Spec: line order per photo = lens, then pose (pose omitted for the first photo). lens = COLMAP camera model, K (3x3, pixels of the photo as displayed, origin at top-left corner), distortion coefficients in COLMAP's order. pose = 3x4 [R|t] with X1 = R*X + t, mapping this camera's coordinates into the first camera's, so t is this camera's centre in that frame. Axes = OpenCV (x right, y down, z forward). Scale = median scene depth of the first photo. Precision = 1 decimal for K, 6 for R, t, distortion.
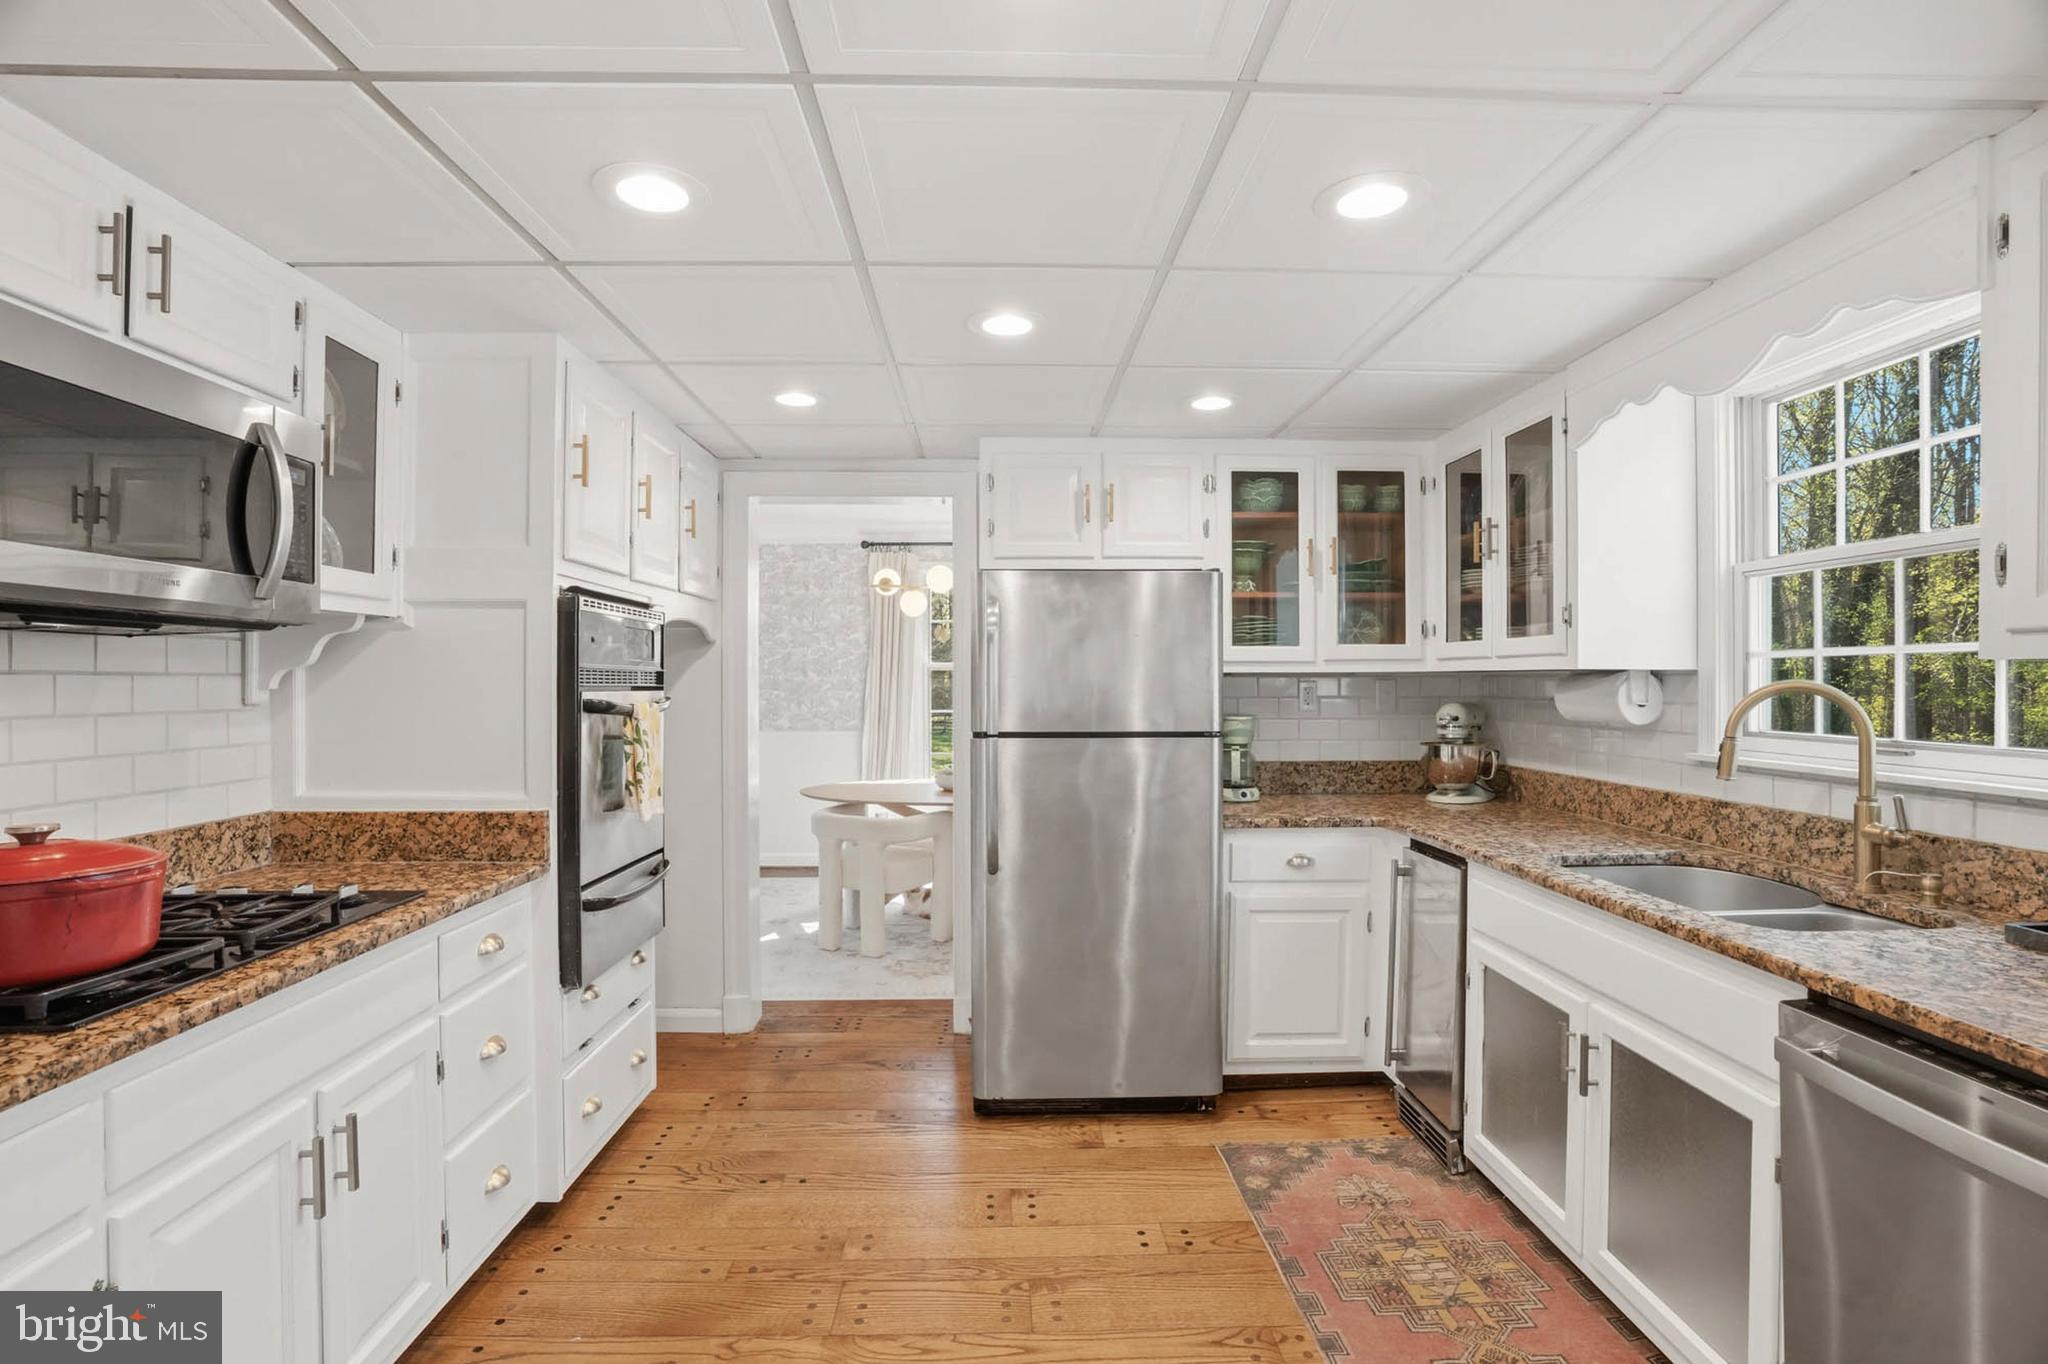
lens RADIAL K [[960.0, 0, 1020.5], [0, 960.0, 675.7], [0, 0, 1]] dist [-0.063679, 0.027776]
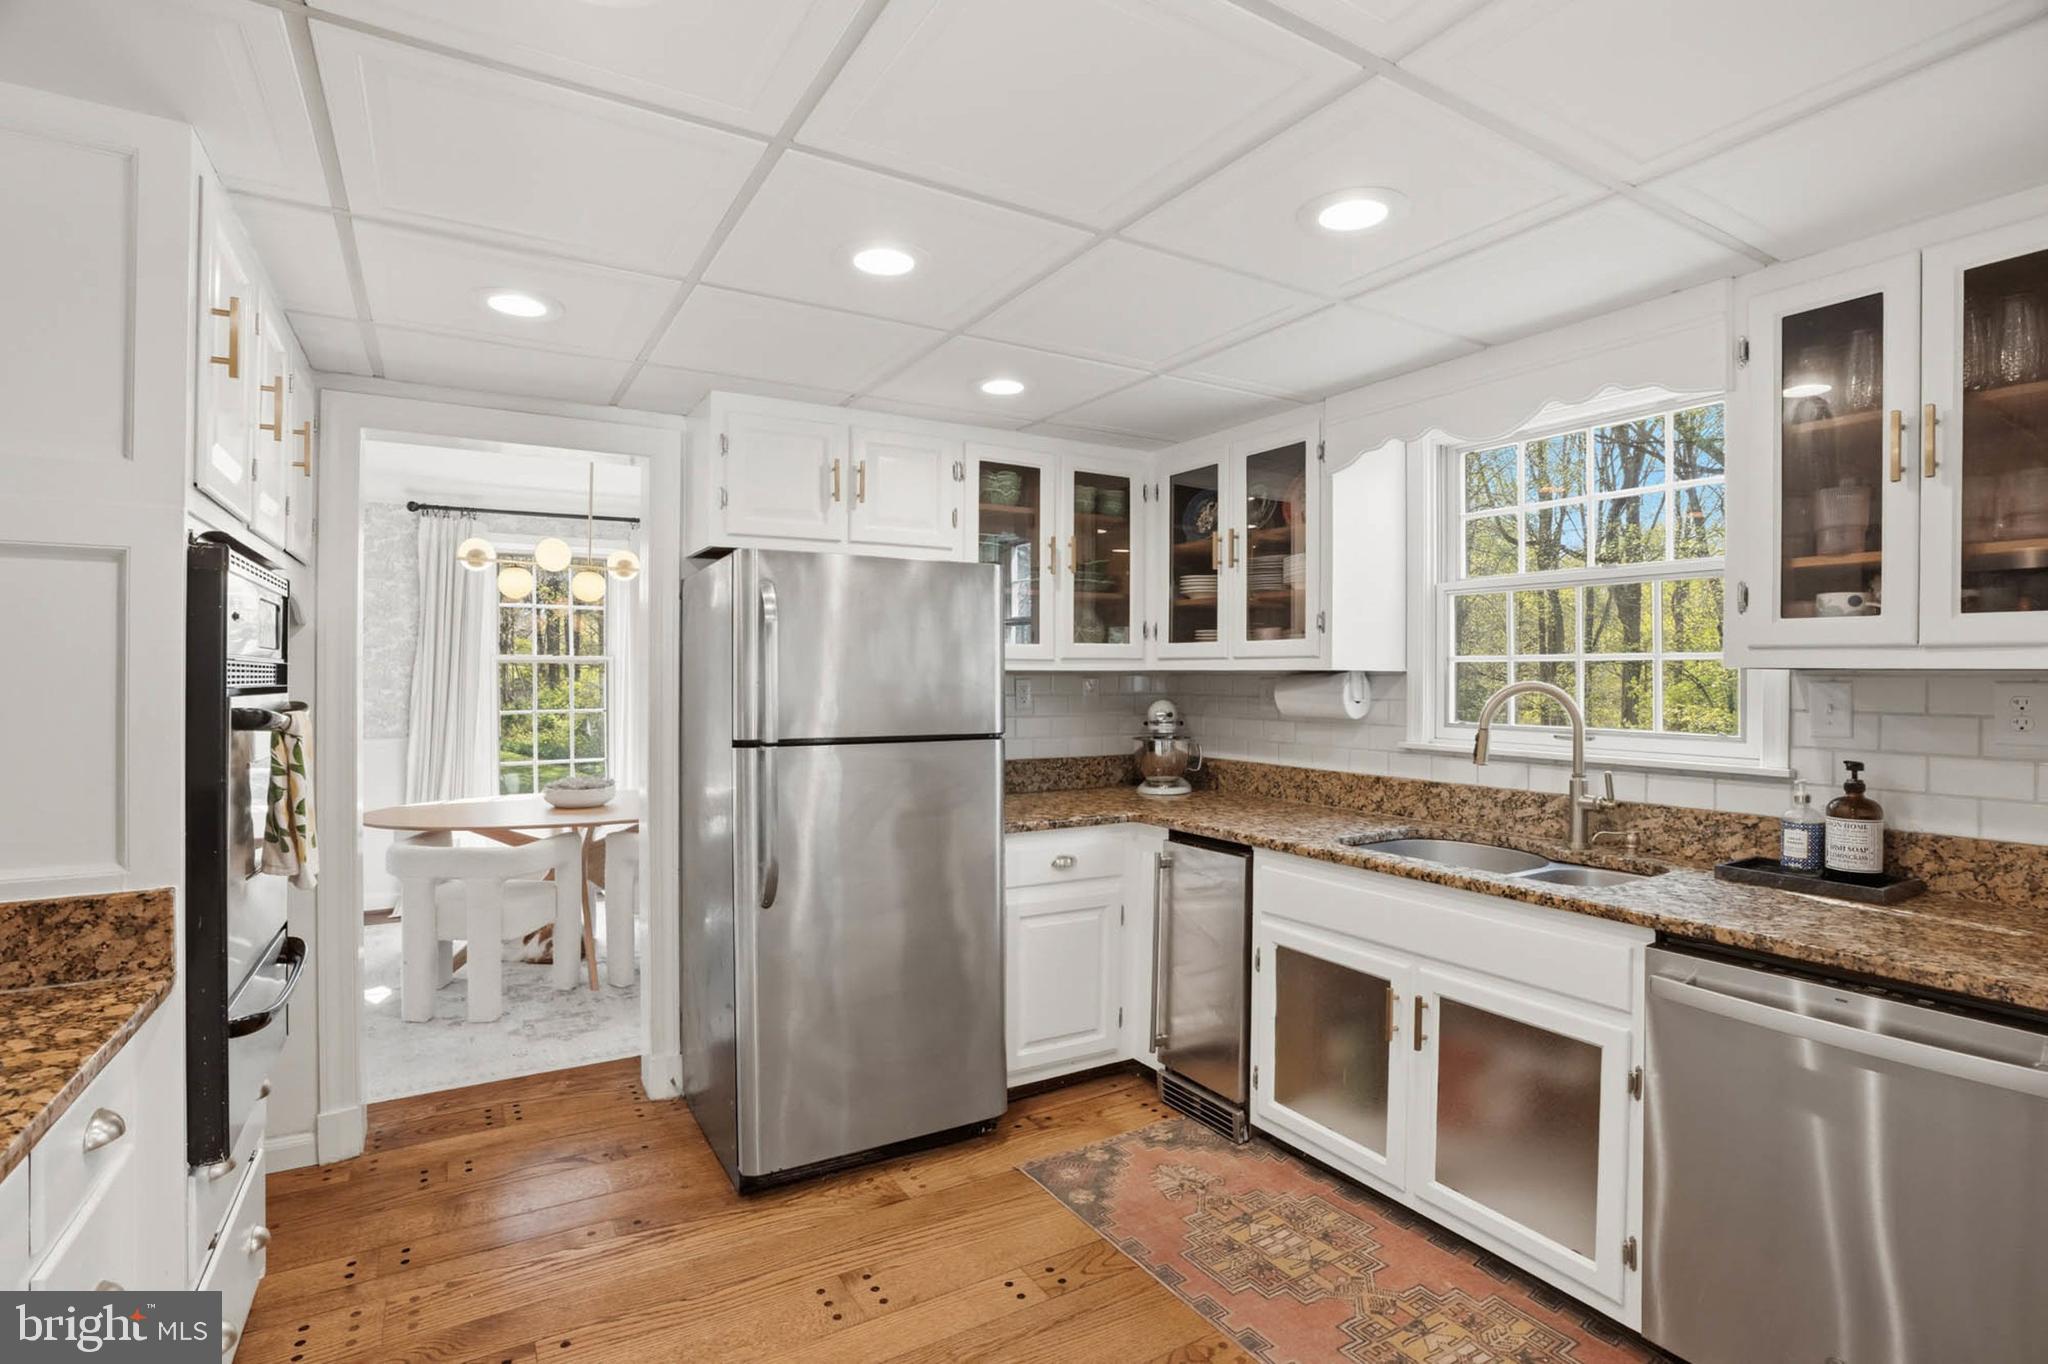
lens RADIAL K [[969.6, 0, 1019.1], [0, 969.6, 671.2], [0, 0, 1]] dist [-0.066632, 0.029318]
pose [[0.875325, 0.005370, 0.483505, -0.272596], [-0.006126, 0.999981, -0.000016, -0.003512], [-0.483496, -0.002949, 0.875342, 0.166502]]
